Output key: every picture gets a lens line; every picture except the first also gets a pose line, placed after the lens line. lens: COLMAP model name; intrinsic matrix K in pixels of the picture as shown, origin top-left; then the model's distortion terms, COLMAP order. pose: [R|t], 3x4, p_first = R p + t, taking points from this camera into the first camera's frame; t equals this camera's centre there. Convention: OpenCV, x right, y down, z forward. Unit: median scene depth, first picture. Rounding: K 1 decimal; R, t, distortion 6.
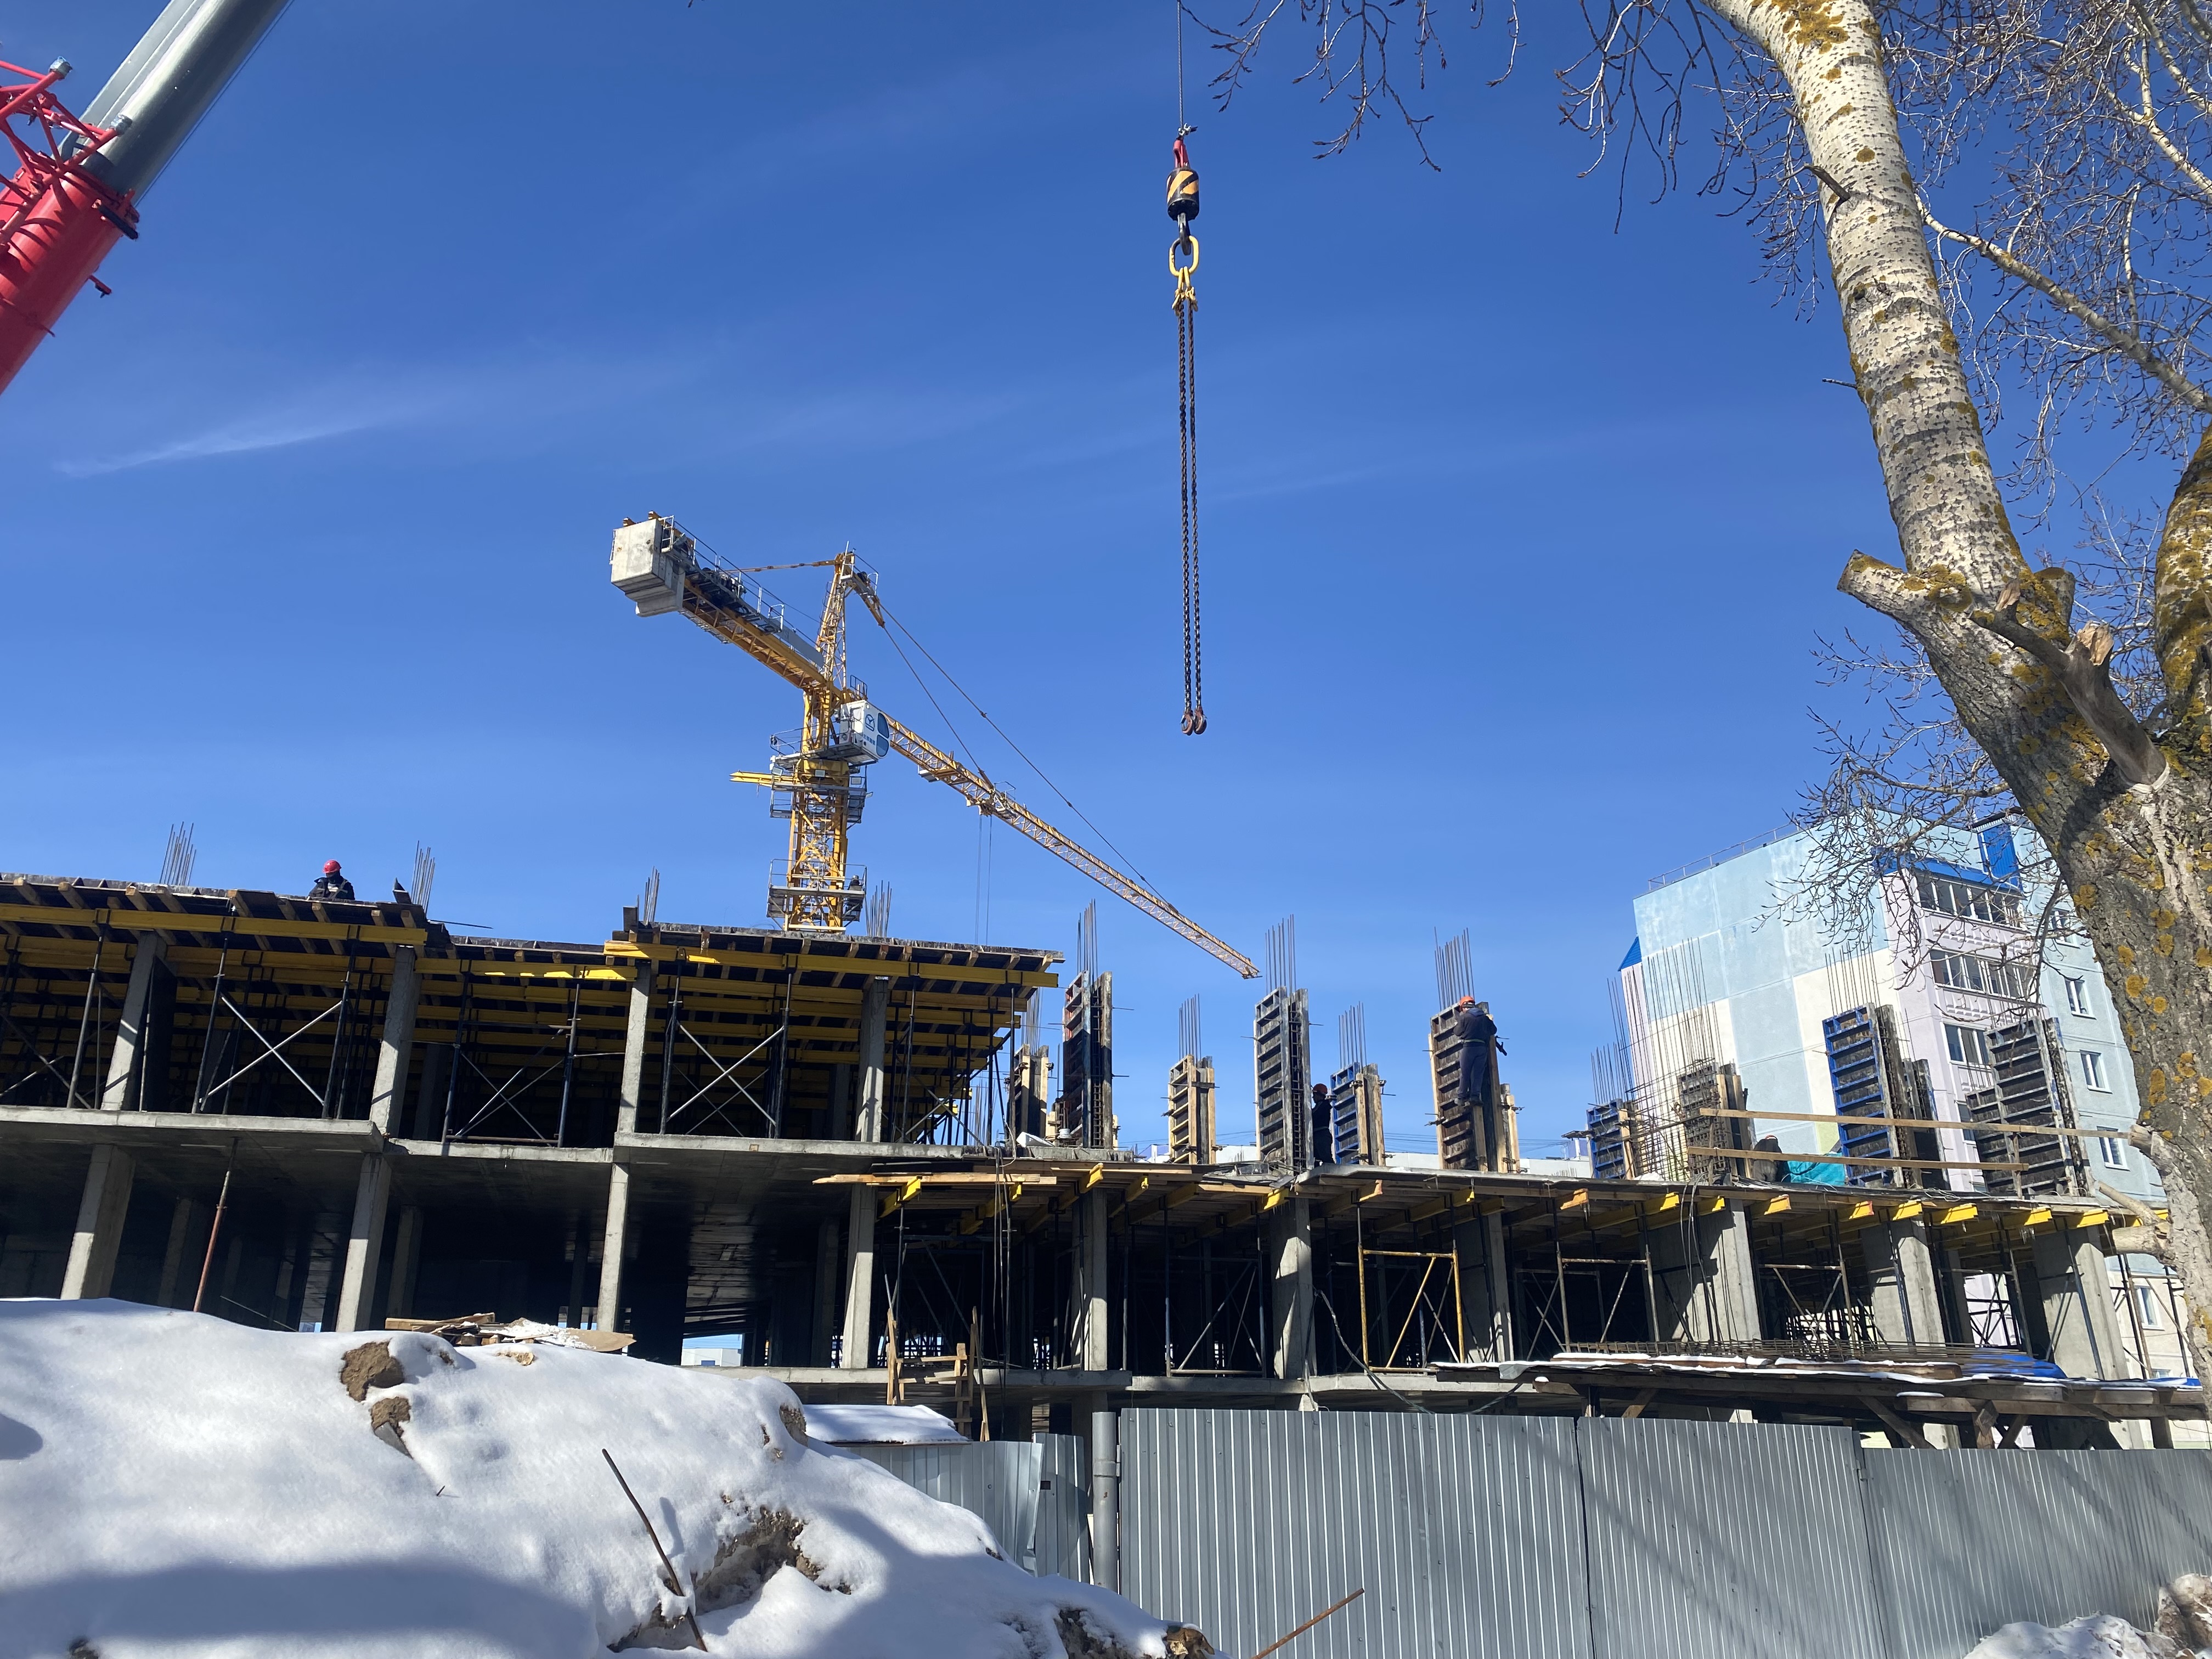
lens RADIAL K [[1661.4, 0, 1095.3], [0, 1661.4, 880.5], [0, 0, 1]] dist [0.057976, -0.170147]
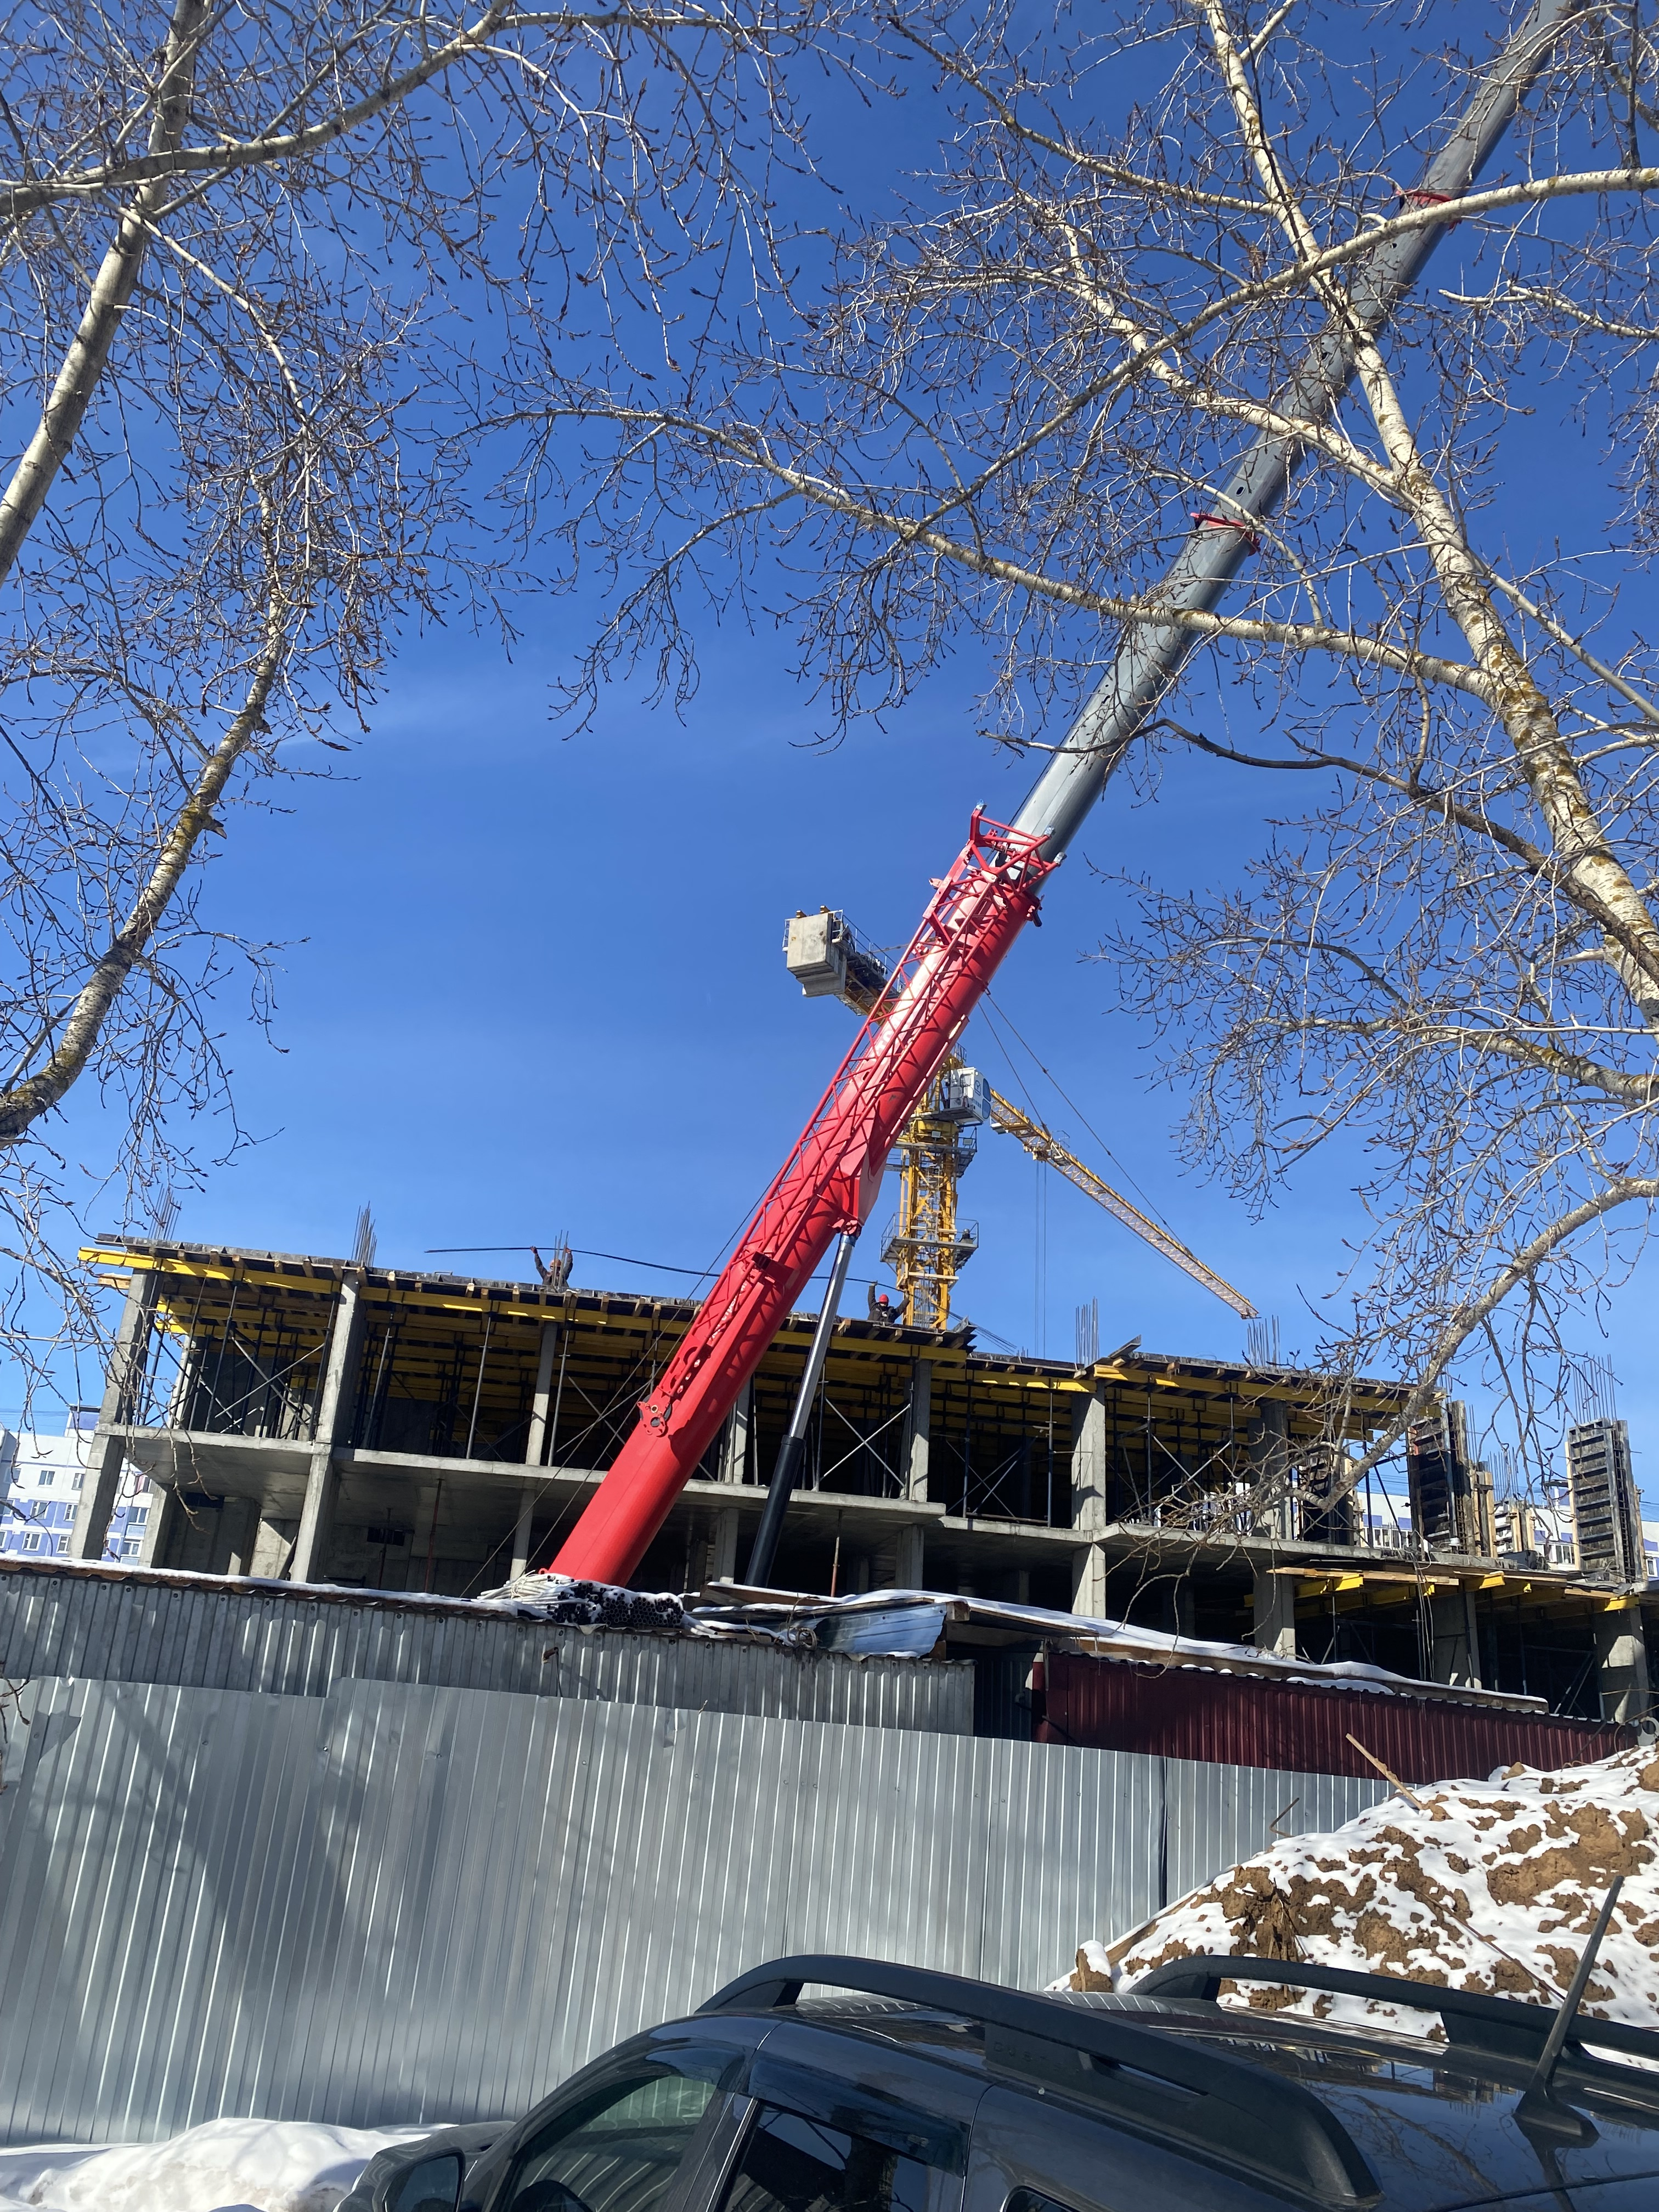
lens RADIAL K [[1661.4, 0, 768.2], [0, 1661.4, 1103.9], [0, 0, 1]] dist [0.057976, -0.170147]
pose [[0.992242, 0.038130, -0.118333, -0.348082], [-0.042947, 0.998338, -0.038429, -0.088943], [0.116671, 0.043213, 0.992230, -0.251290]]
